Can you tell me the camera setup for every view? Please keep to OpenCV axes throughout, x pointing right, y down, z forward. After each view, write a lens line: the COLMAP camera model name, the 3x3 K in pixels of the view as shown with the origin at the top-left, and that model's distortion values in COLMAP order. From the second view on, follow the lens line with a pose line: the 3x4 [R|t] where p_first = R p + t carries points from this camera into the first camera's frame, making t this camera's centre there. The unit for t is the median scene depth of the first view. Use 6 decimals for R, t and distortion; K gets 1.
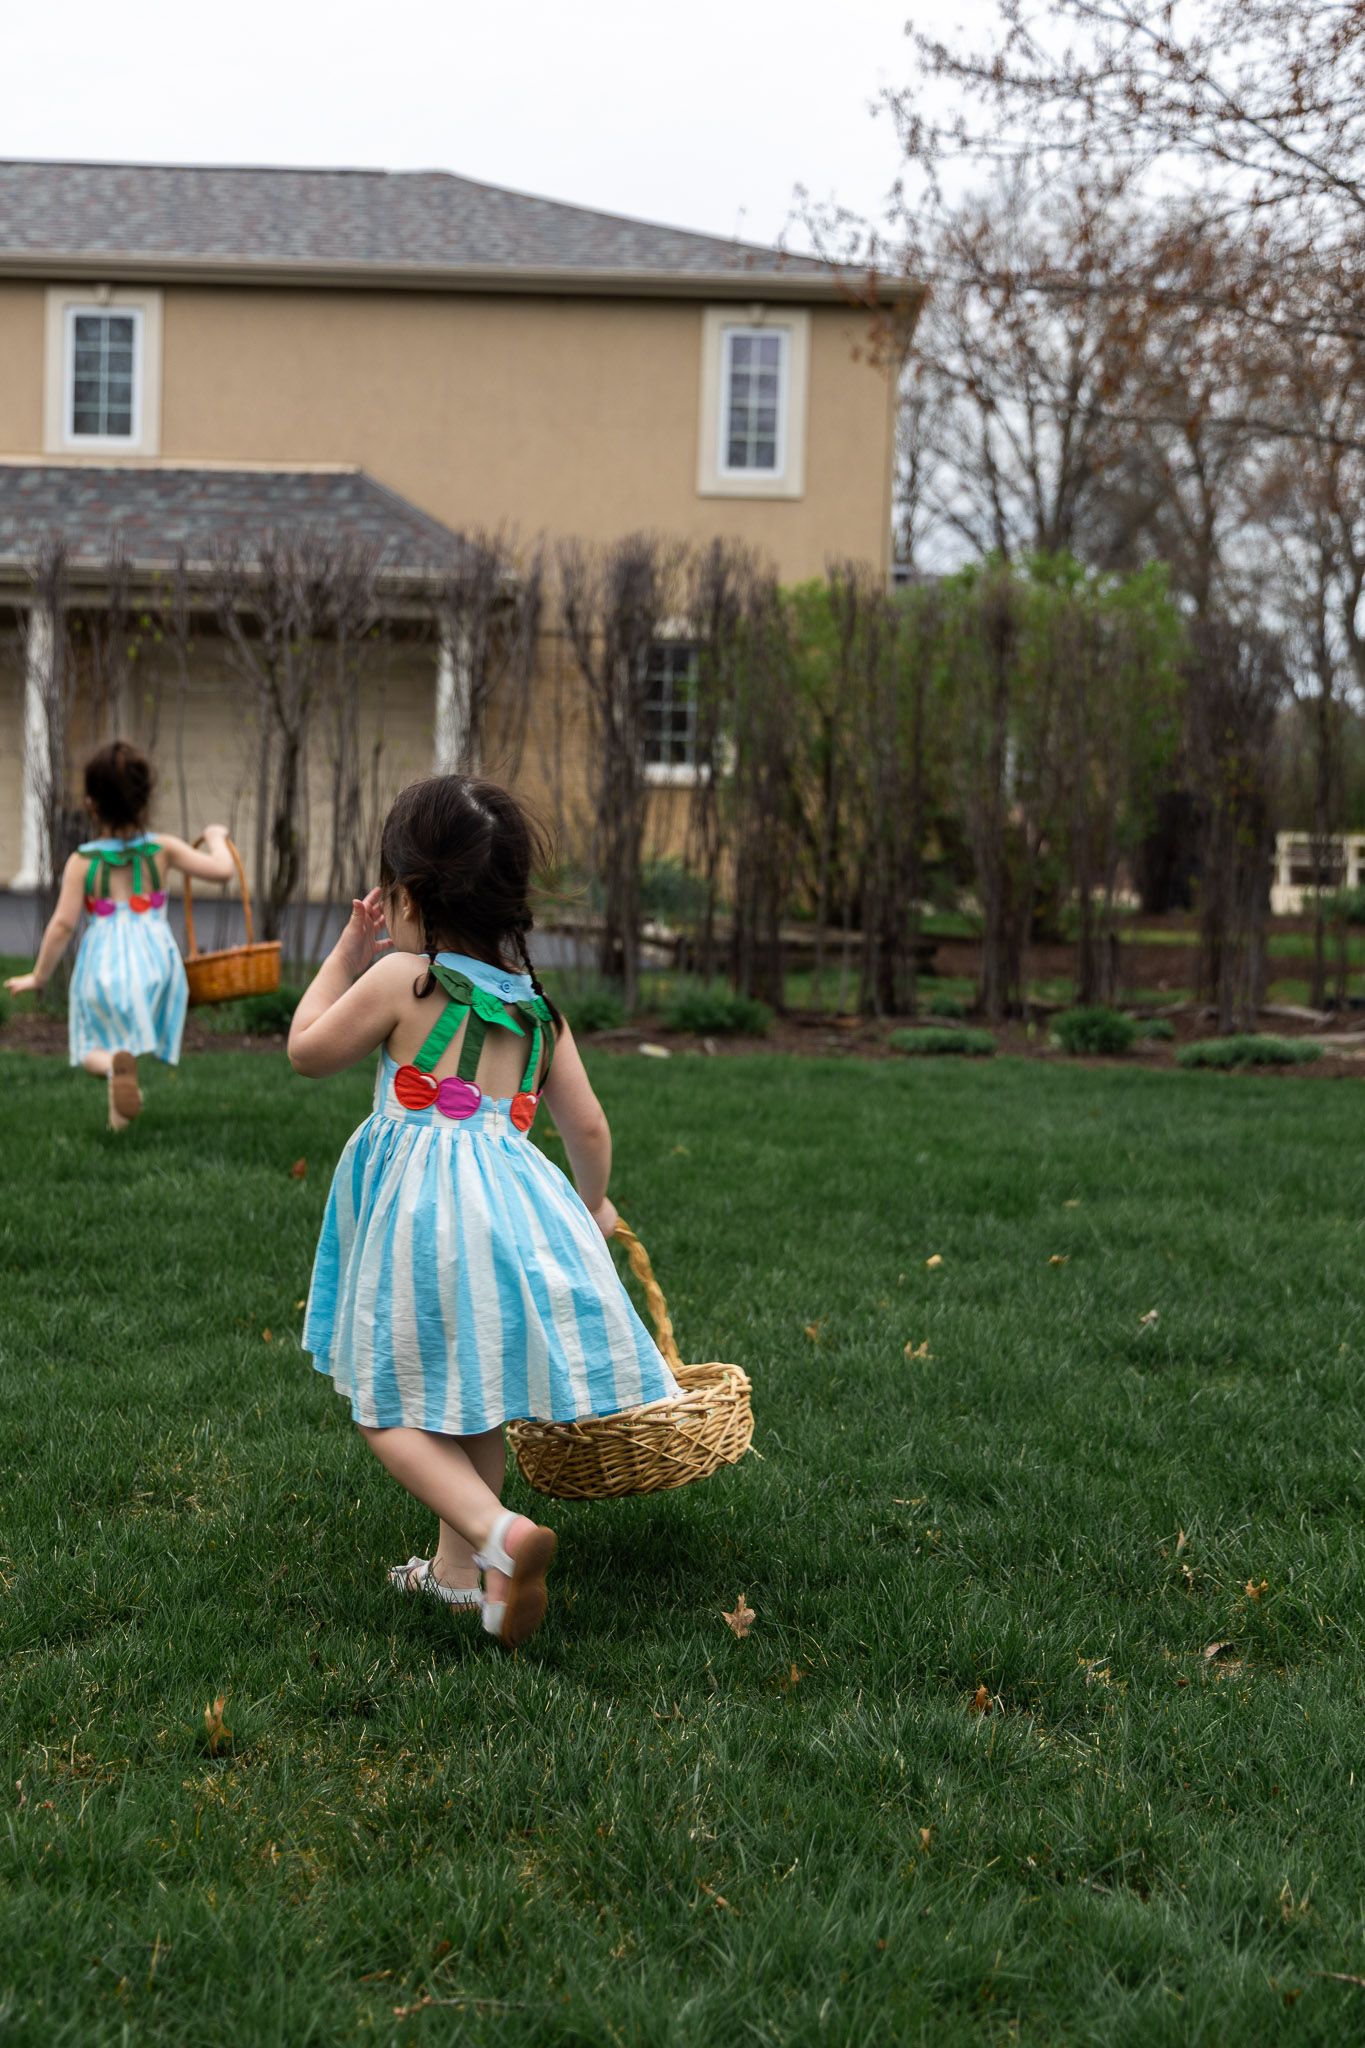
lens RADIAL K [[2904.4, 0, 634.2], [0, 2904.4, 1035.1], [0, 0, 1]] dist [0.003559, 0.000000]
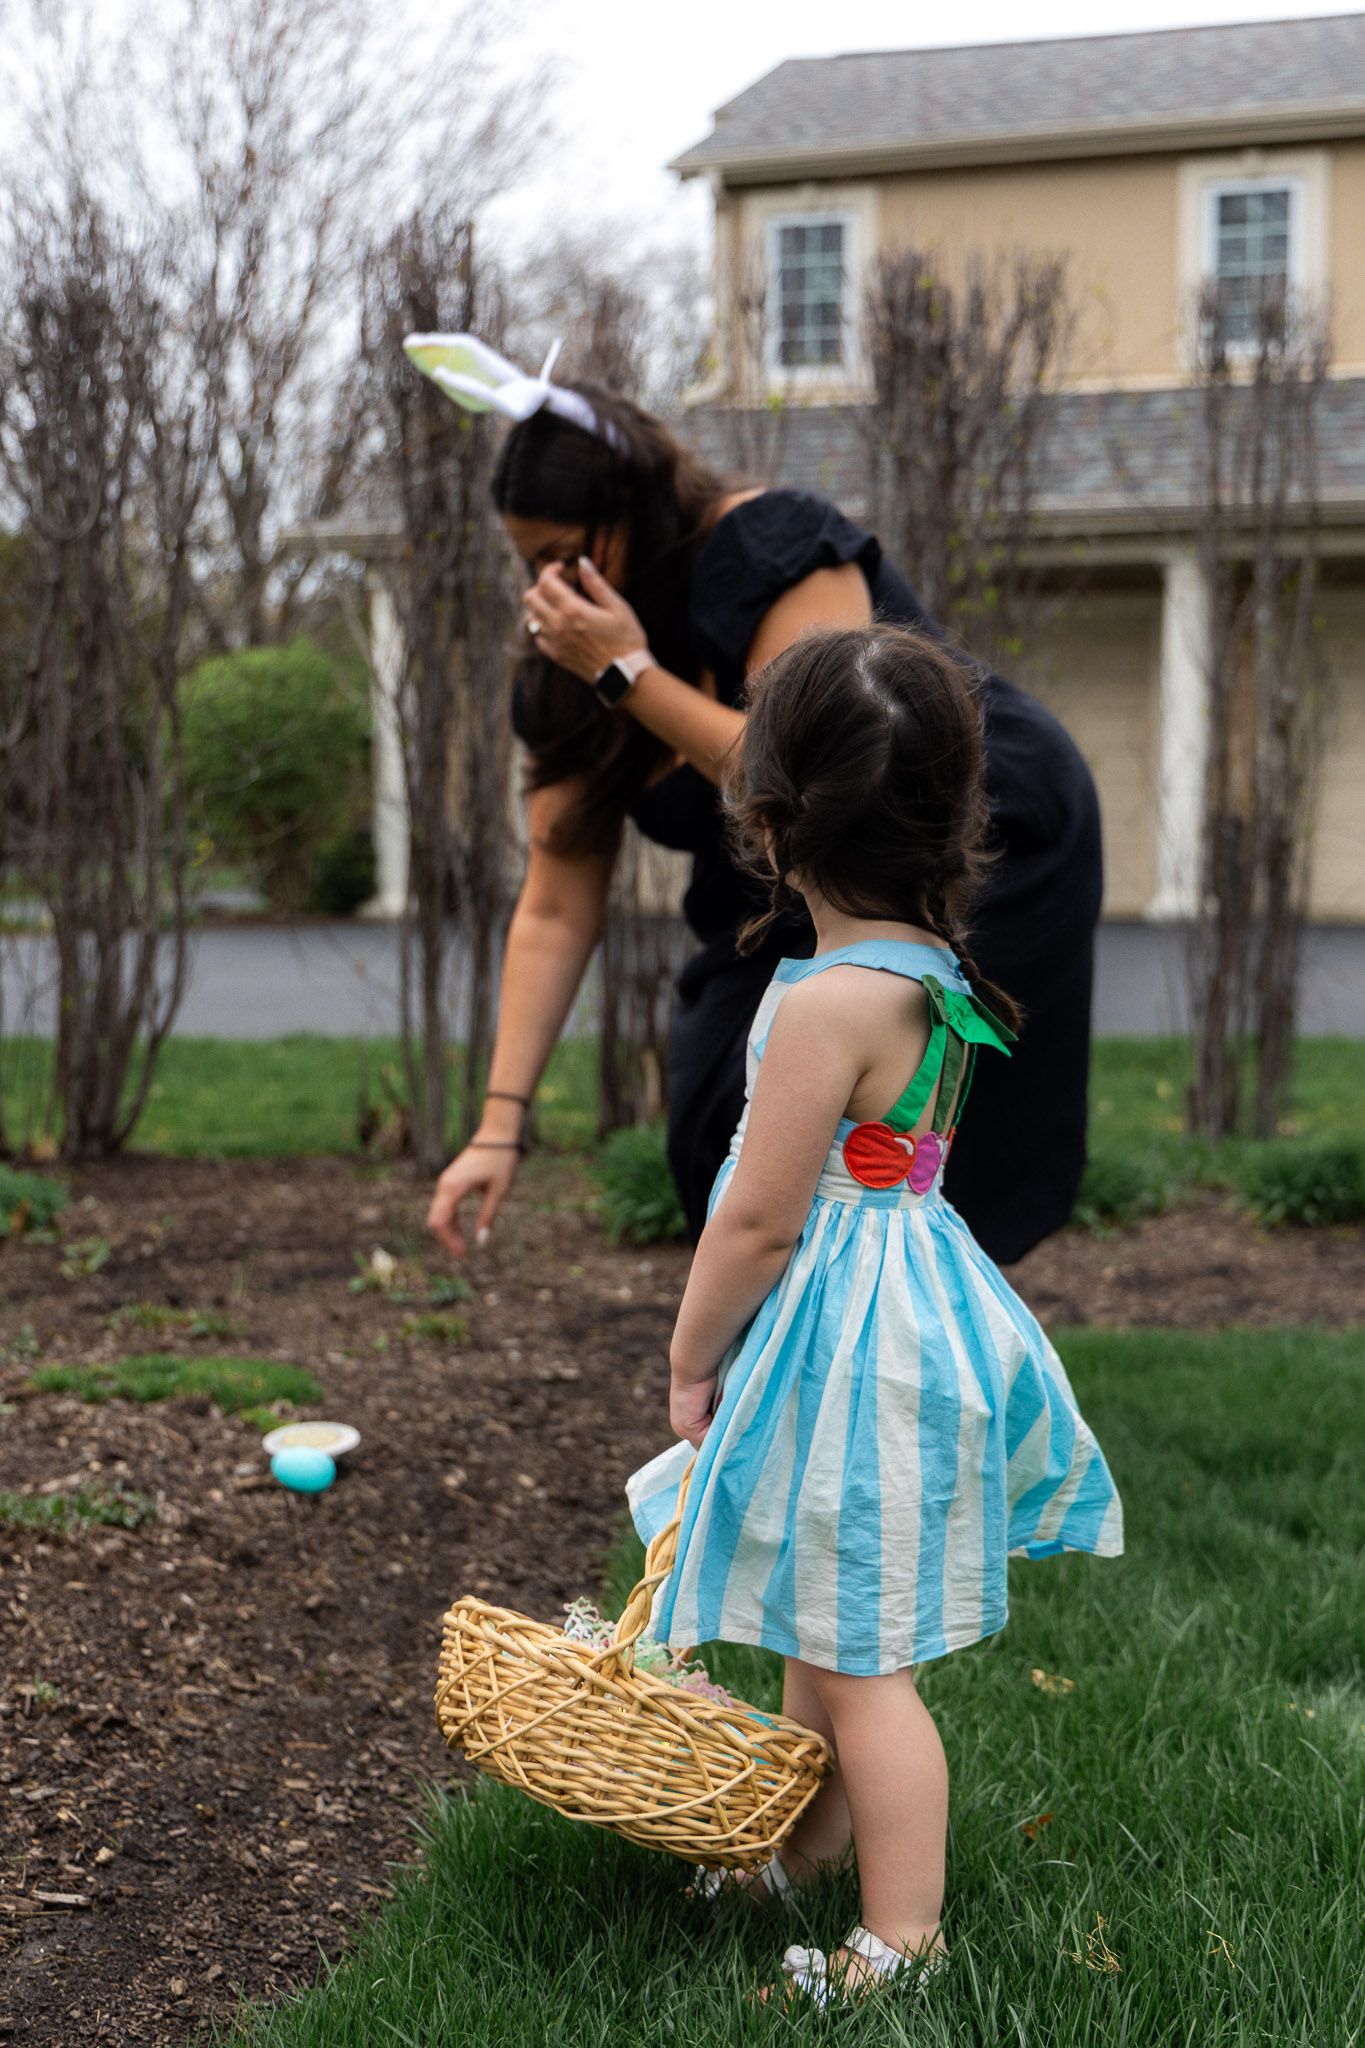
lens RADIAL K [[2870.5, 0, 693.3], [0, 2870.5, 1034.4], [0, 0, 1]] dist [0.008992, 0.000000]
pose [[0.948419, -0.011045, -0.316828, -0.081872], [0.009734, 0.999936, -0.005718, -0.015061], [0.316871, 0.002339, 0.948466, 0.211422]]
